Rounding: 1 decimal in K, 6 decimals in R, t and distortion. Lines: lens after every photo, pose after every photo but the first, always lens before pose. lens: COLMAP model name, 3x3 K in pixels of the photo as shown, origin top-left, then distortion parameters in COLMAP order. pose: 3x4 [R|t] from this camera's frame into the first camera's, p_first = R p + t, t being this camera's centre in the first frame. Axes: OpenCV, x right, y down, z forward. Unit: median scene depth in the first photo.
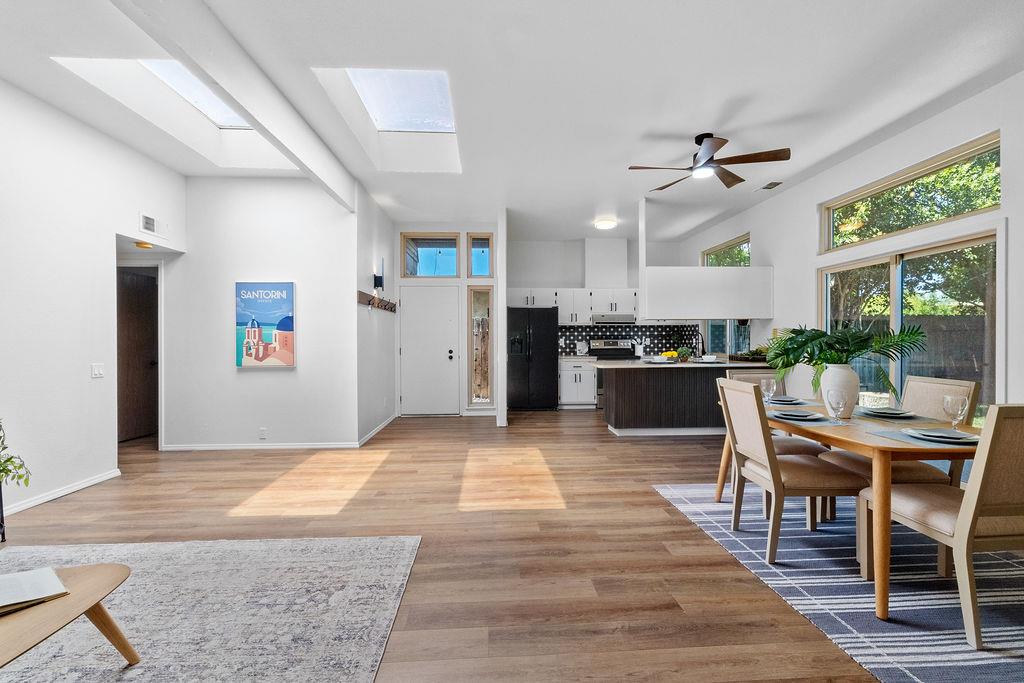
lens RADIAL K [[442.8, 0, 513.7], [0, 442.8, 341.5], [0, 0, 1]] dist [-0.000433, 0.001103]
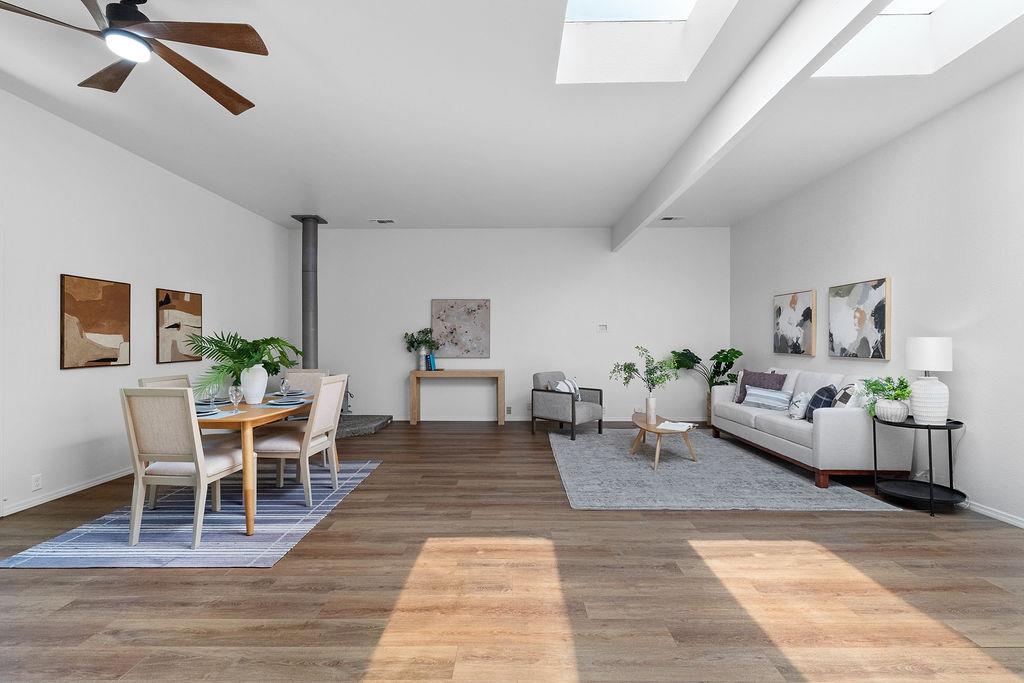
lens RADIAL K [[442.8, 0, 511.2], [0, 442.8, 343.7], [0, 0, 1]] dist [-0.000433, 0.001103]
pose [[-0.997884, 0.004217, 0.064890, -0.054213], [0.004619, 0.999971, 0.006053, -0.006492], [-0.064862, 0.006340, -0.997874, 0.973487]]
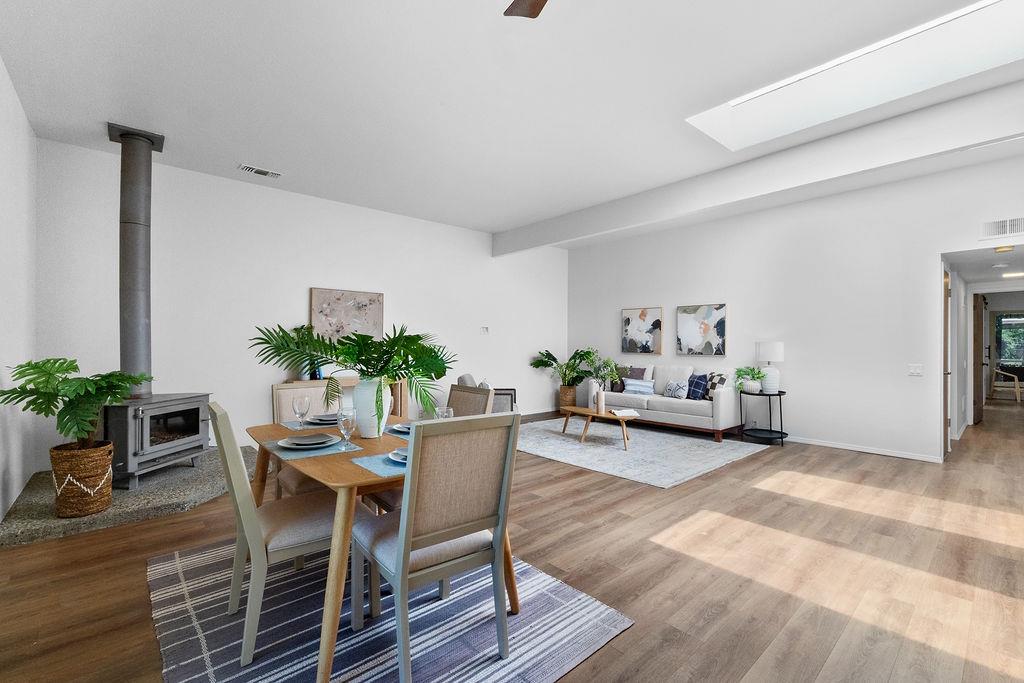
lens RADIAL K [[442.8, 0, 512.5], [0, 442.8, 346.9], [0, 0, 1]] dist [-0.000433, 0.001103]
pose [[-0.785071, 0.004636, -0.619388, 0.449803], [-0.002096, 0.999946, 0.010141, -0.006227], [0.619402, 0.009260, -0.785019, 0.787977]]
